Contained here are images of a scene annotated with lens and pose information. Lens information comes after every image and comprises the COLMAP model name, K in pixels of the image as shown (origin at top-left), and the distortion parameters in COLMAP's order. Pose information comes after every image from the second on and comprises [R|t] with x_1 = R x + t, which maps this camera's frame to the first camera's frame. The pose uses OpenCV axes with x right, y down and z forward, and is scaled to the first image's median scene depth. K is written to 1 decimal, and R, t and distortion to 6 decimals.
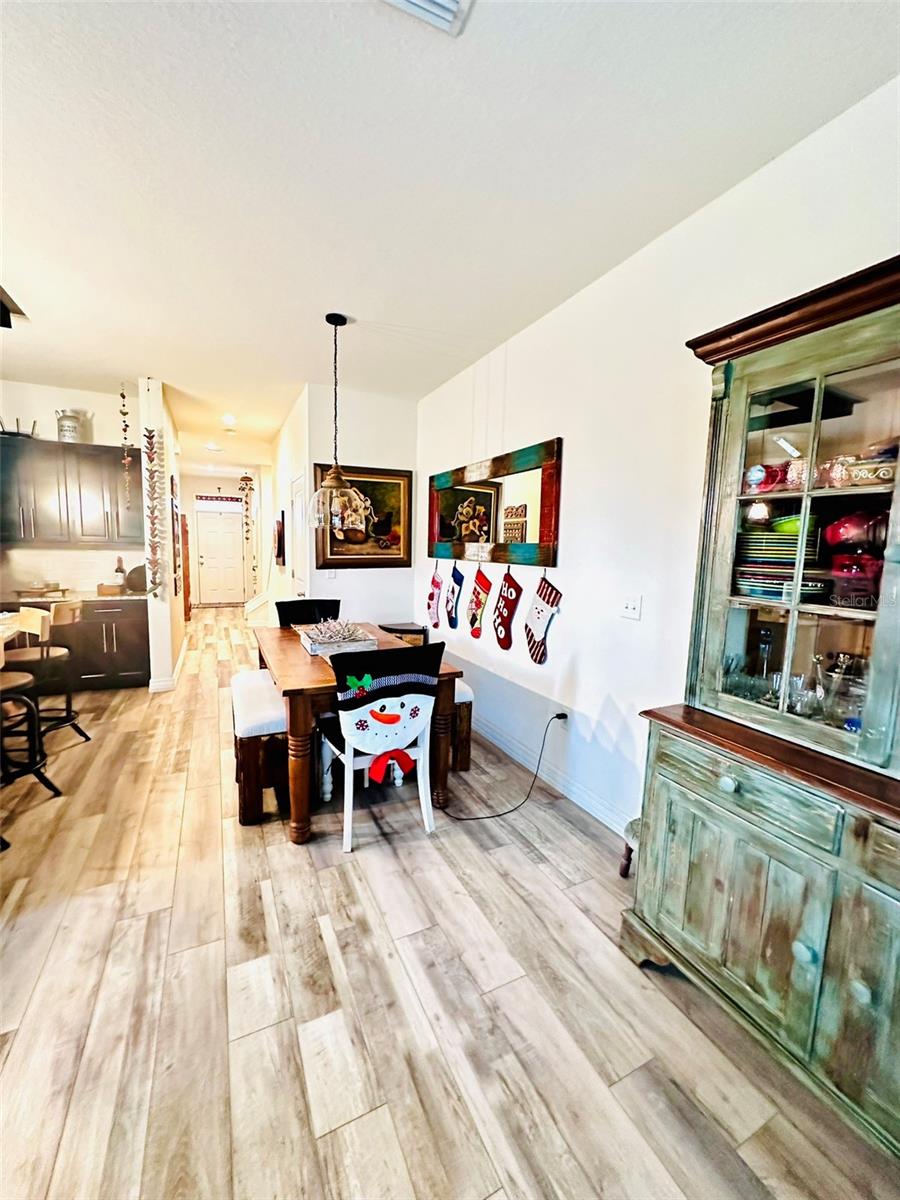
lens RADIAL K [[477.2, 0, 452.3], [0, 477.2, 598.6], [0, 0, 1]] dist [-0.004620, 0.000648]
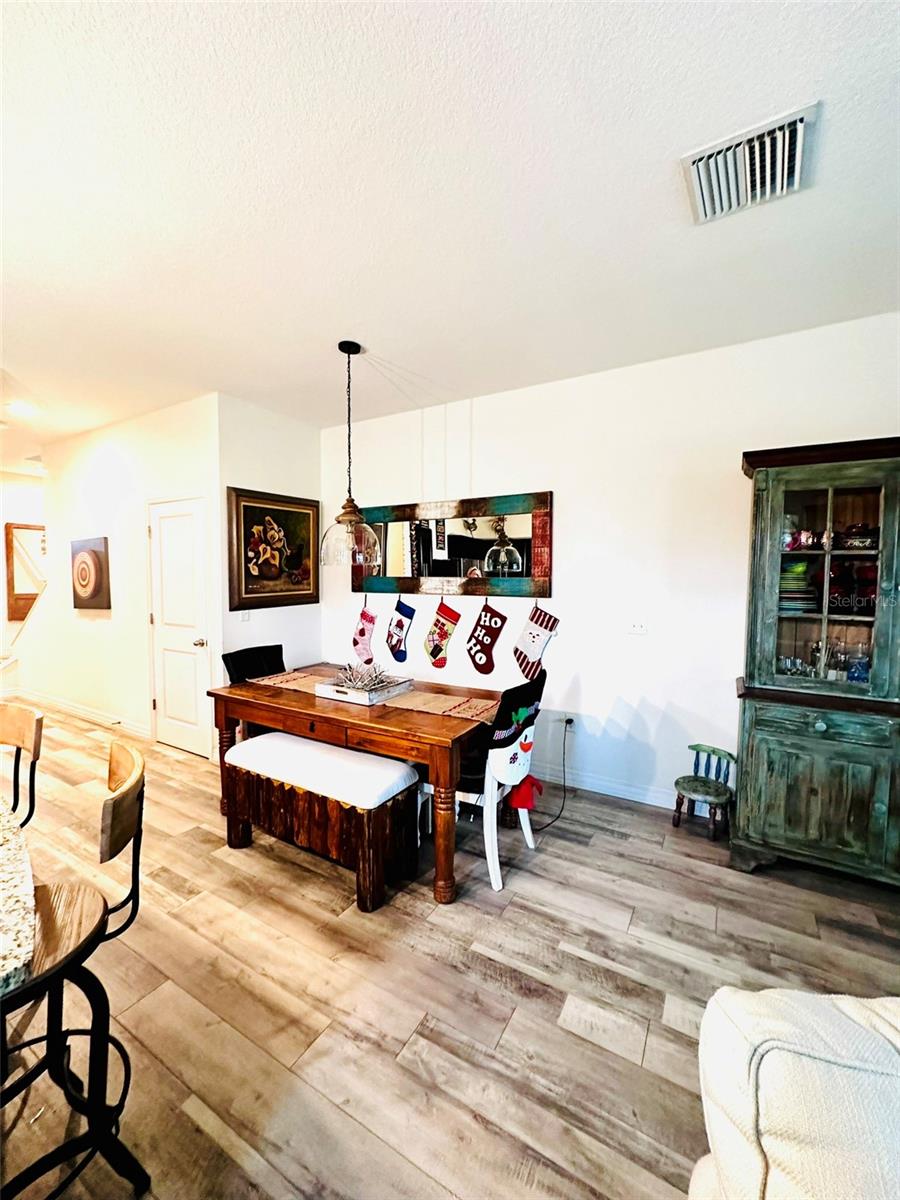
lens RADIAL K [[477.2, 0, 451.8], [0, 477.2, 598.9], [0, 0, 1]] dist [-0.004620, 0.000648]
pose [[0.835844, -0.046763, 0.546972, -0.624596], [0.074602, 0.996798, -0.028781, -0.045206], [-0.543875, 0.064862, 0.836656, 0.130492]]
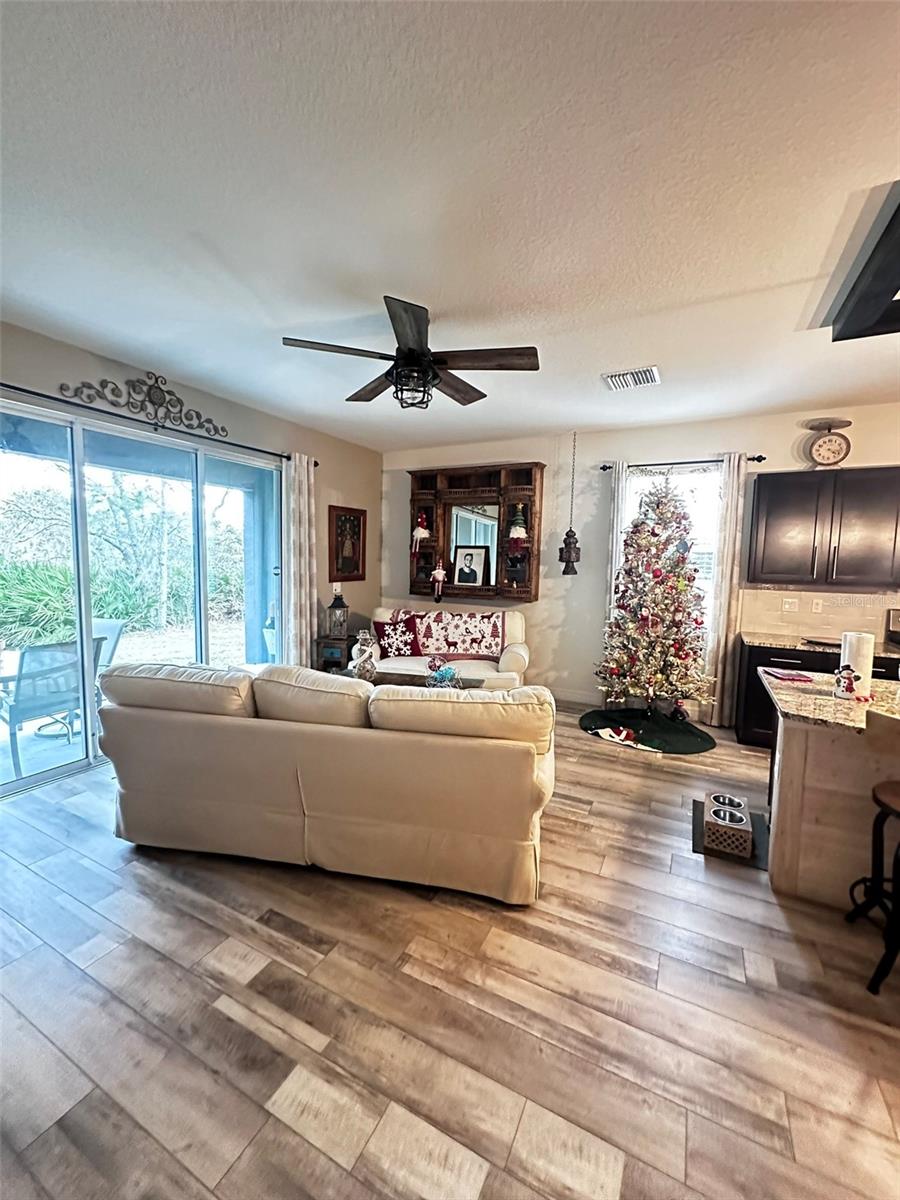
lens RADIAL K [[477.2, 0, 451.0], [0, 477.2, 599.0], [0, 0, 1]] dist [-0.004620, 0.000648]
pose [[-0.807009, 0.008780, -0.590474, 0.104893], [-0.104656, 0.981936, 0.157636, -0.101061], [0.581192, 0.189010, -0.791512, 0.691012]]
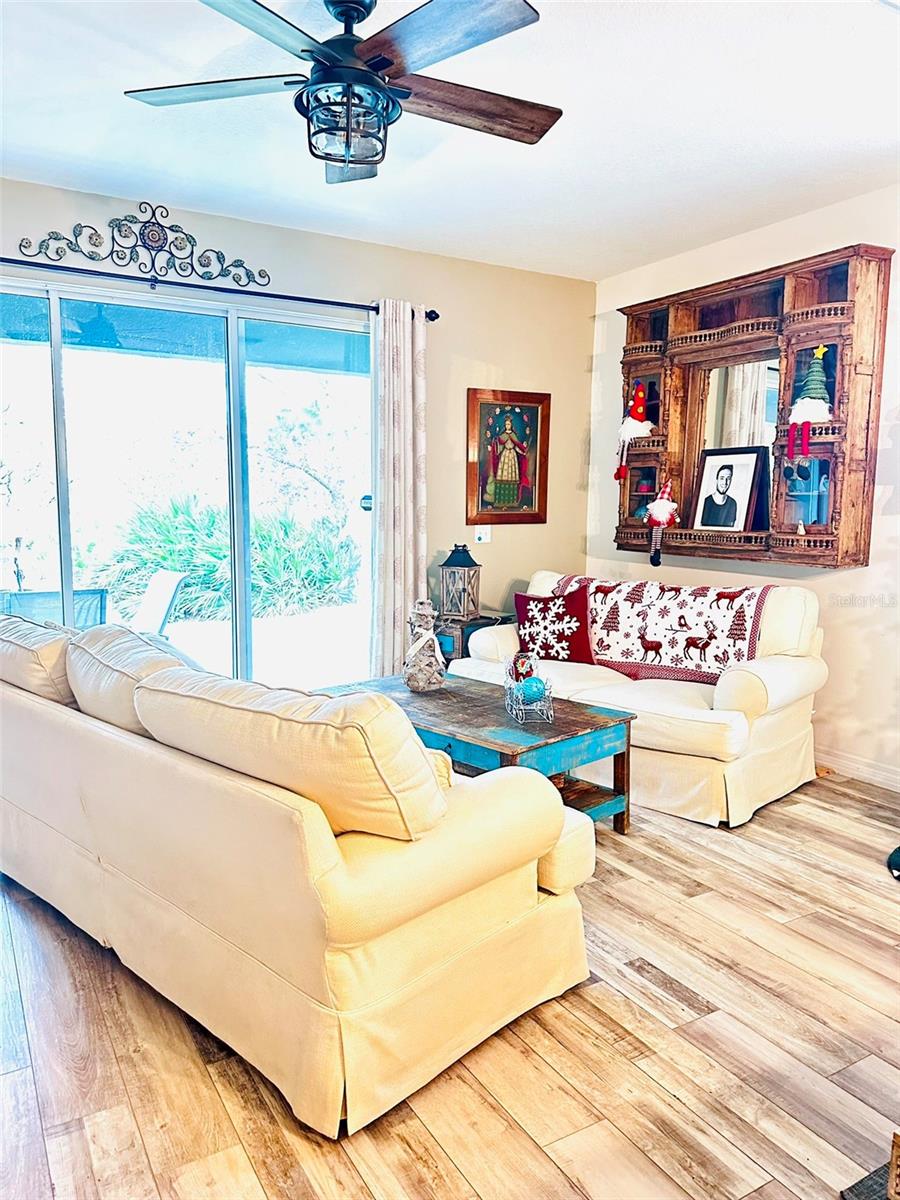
lens RADIAL K [[842.1, 0, 446.7], [0, 842.1, 599.1], [0, 0, 1]] dist [0.068838, -0.079188]
pose [[-0.997150, -0.026111, -0.070787, -0.429115], [-0.041321, 0.973990, 0.222792, -0.078149], [0.063128, 0.225082, -0.972293, 0.804496]]
